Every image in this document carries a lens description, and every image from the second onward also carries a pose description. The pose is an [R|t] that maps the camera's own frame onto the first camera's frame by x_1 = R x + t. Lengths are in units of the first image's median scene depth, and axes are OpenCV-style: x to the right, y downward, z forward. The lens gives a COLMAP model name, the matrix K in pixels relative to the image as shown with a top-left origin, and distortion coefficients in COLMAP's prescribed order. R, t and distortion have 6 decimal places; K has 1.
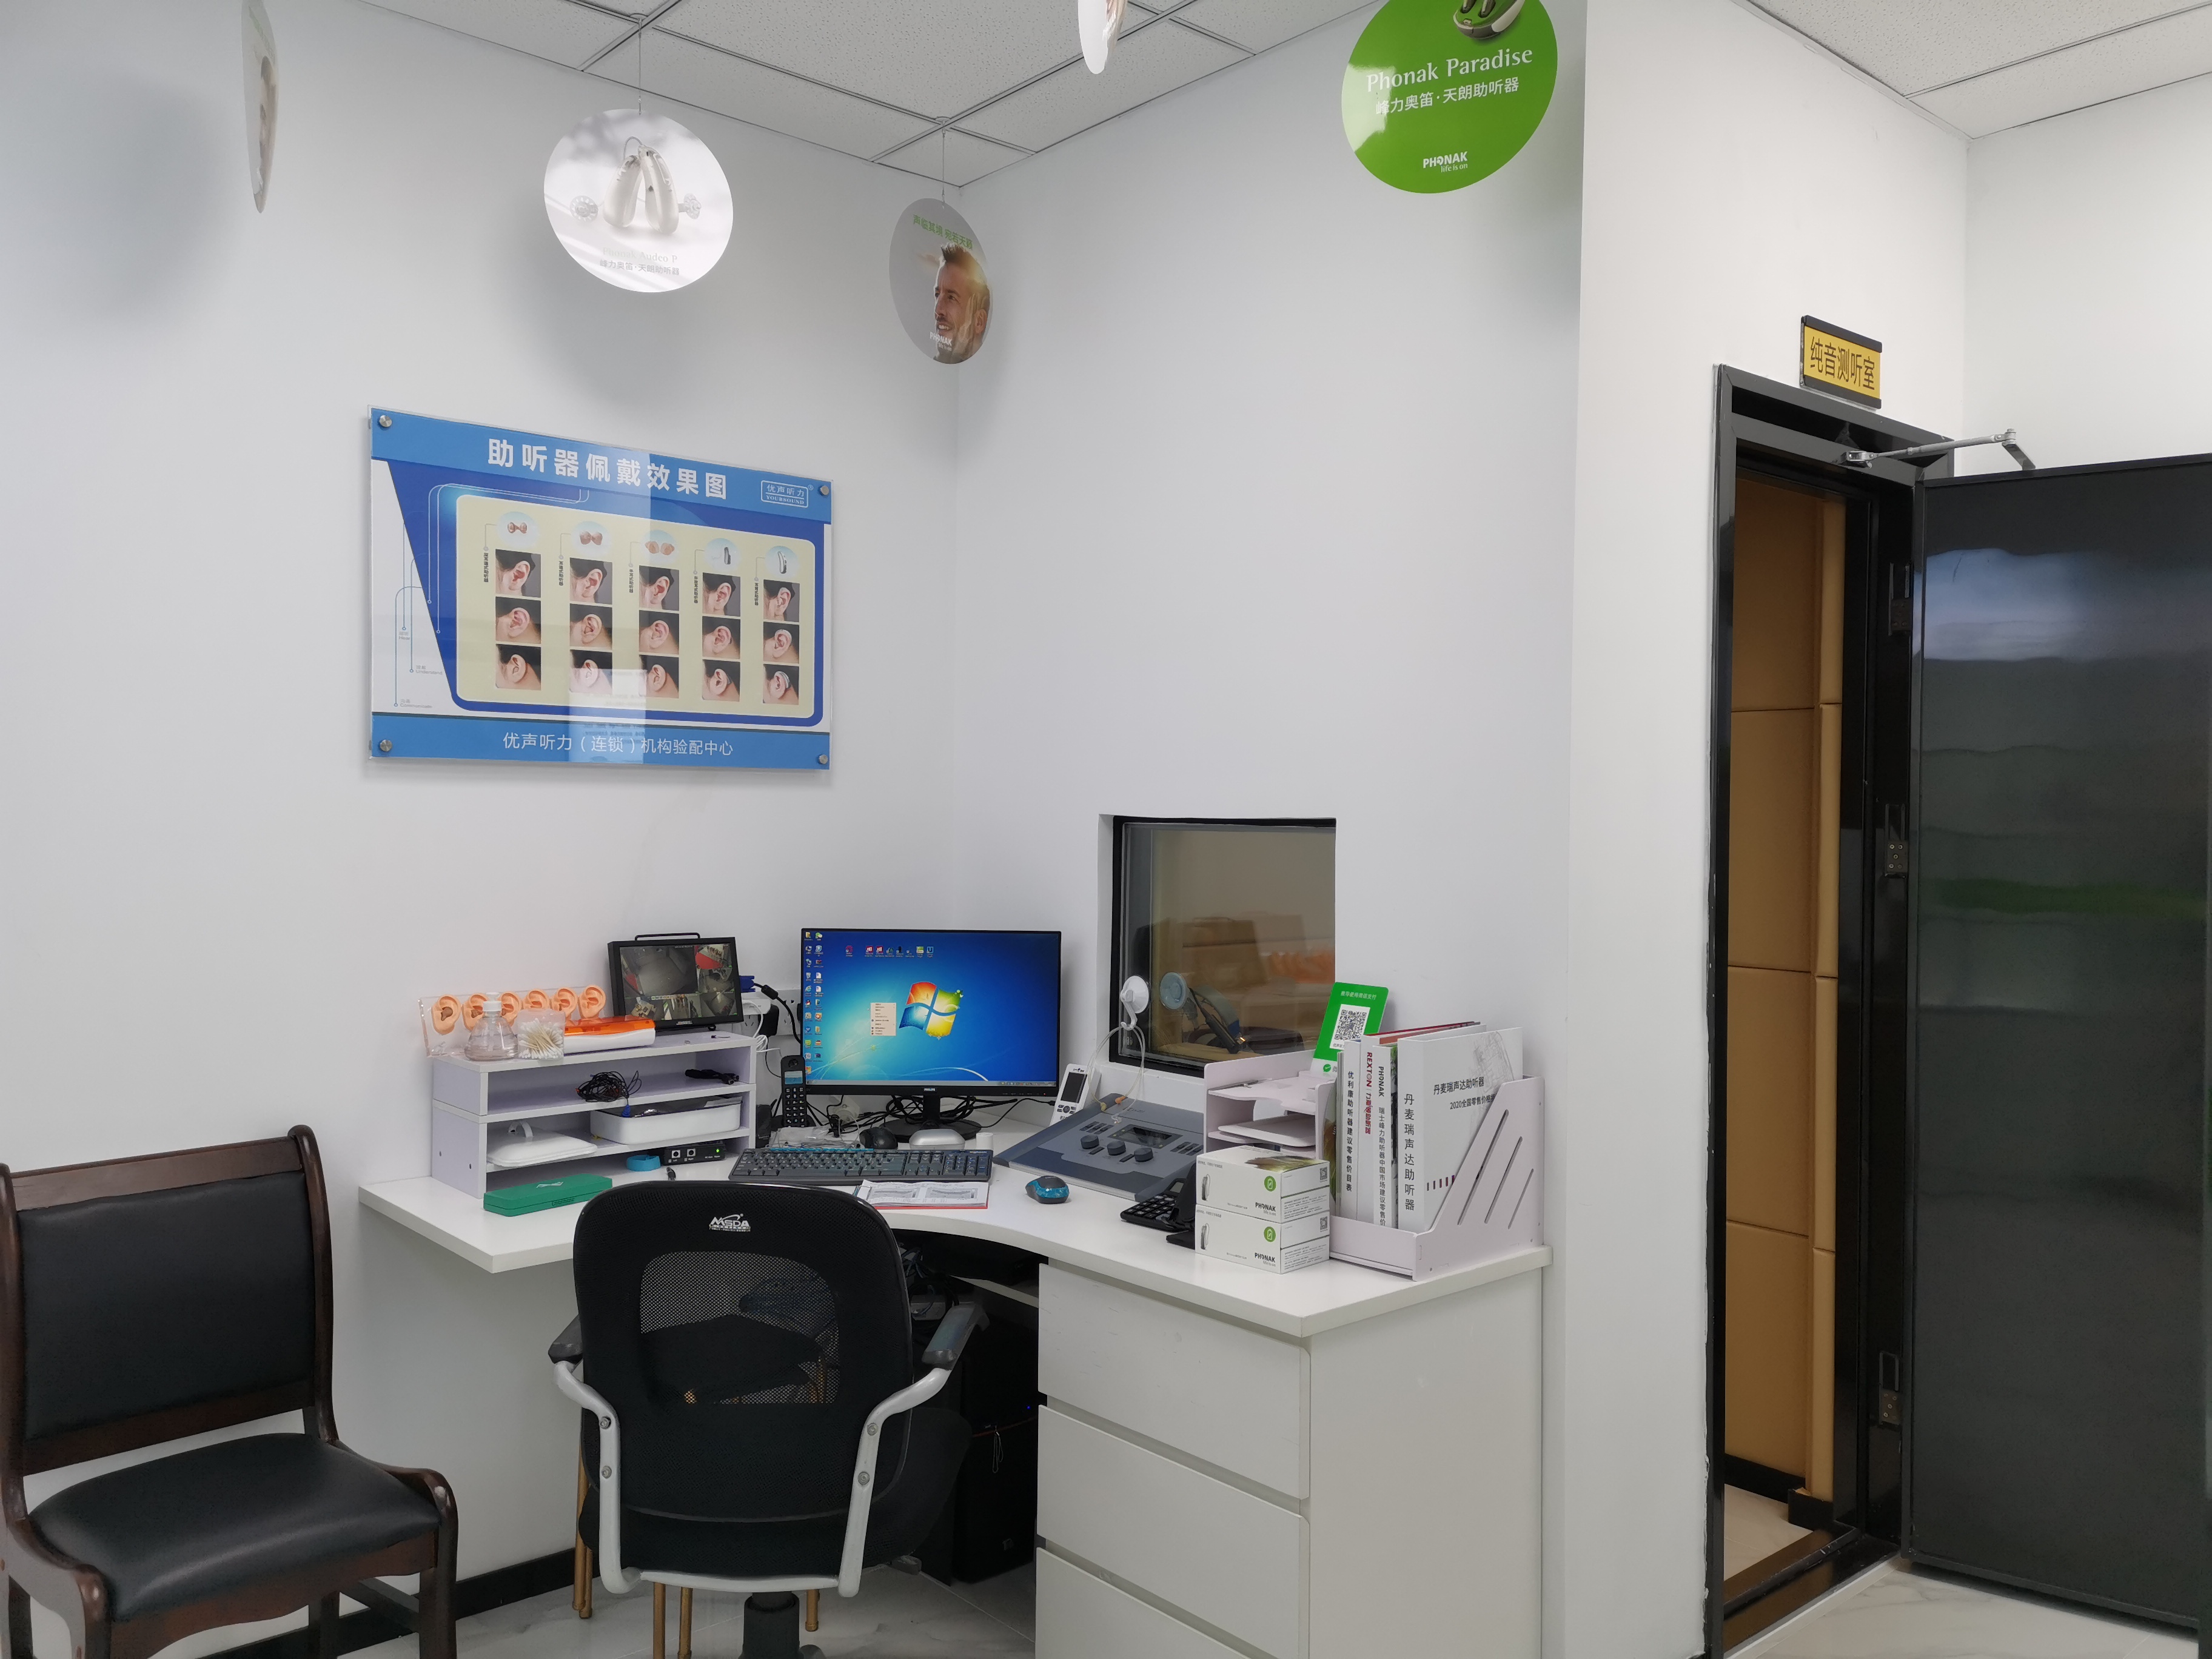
lens RADIAL K [[1731.6, 0, 1073.6], [0, 1731.6, 819.3], [0, 0, 1]] dist [0.003060, 0.002126]
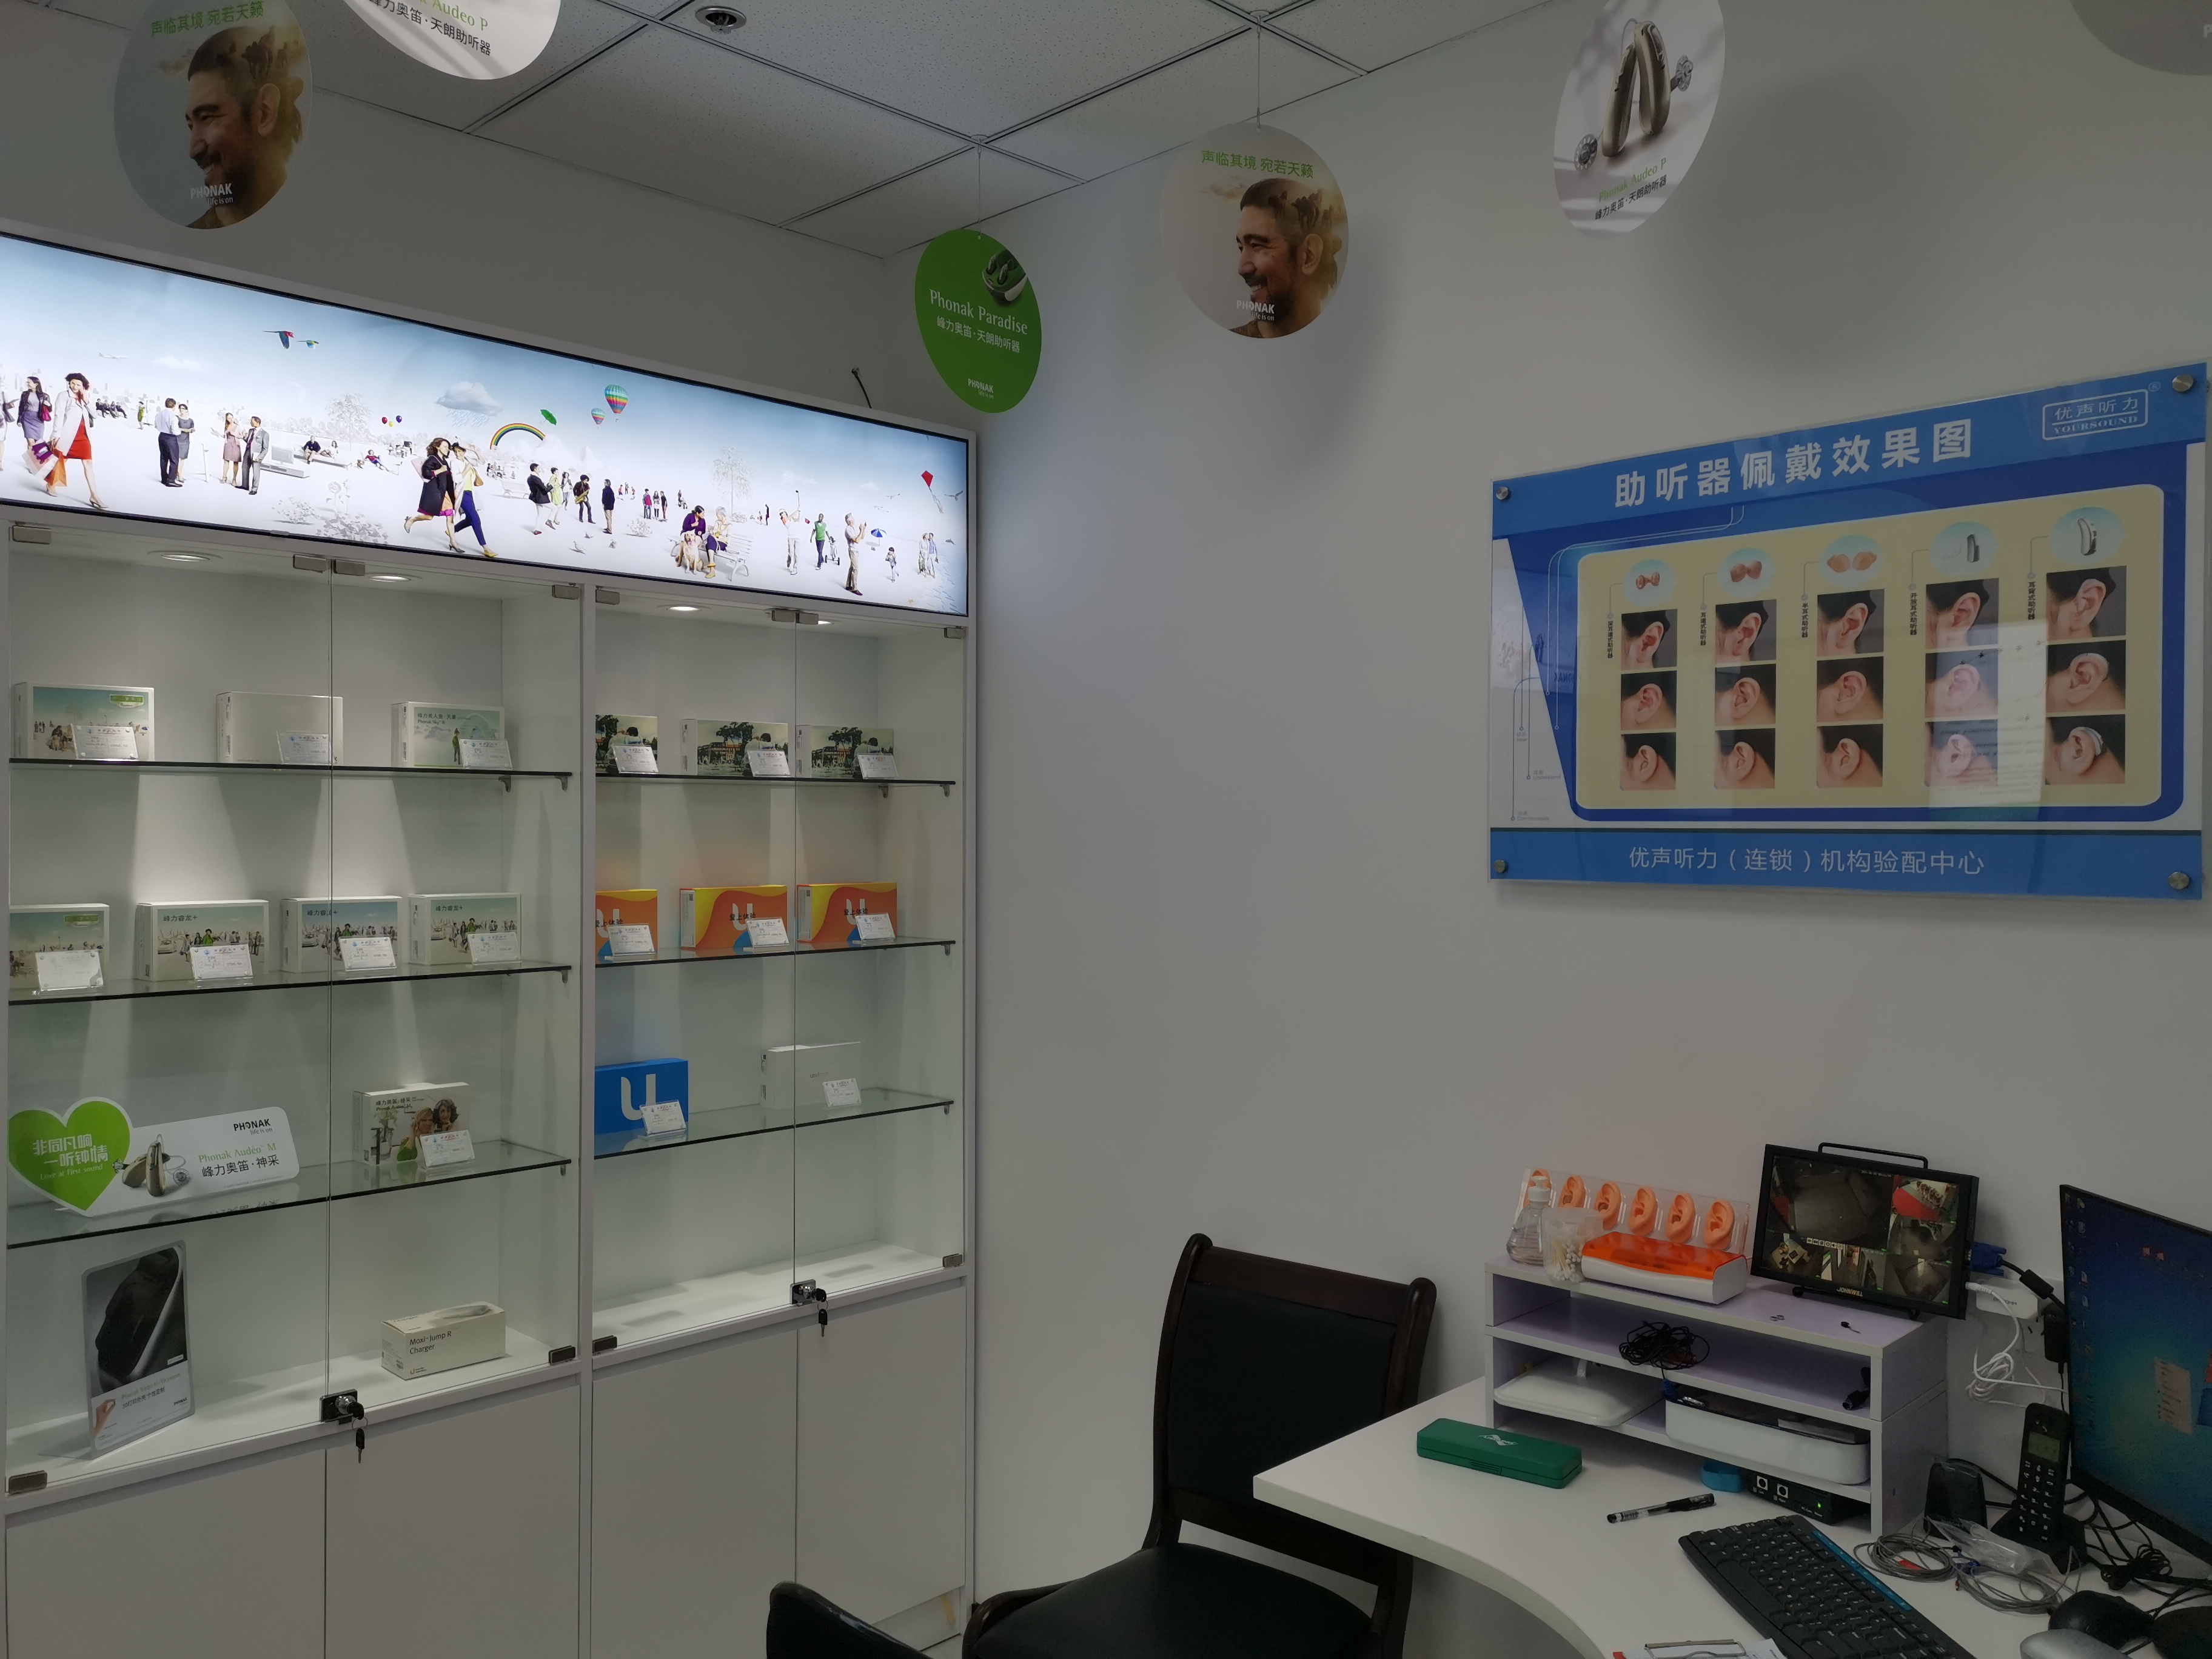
lens RADIAL K [[1711.9, 0, 1106.0], [0, 1711.9, 829.5], [0, 0, 1]] dist [0.009061, -0.002389]
pose [[0.033301, -0.019072, -0.999263, 0.540333], [-0.020409, 0.999596, -0.019758, -0.047714], [0.999237, 0.021052, 0.032898, 0.929974]]
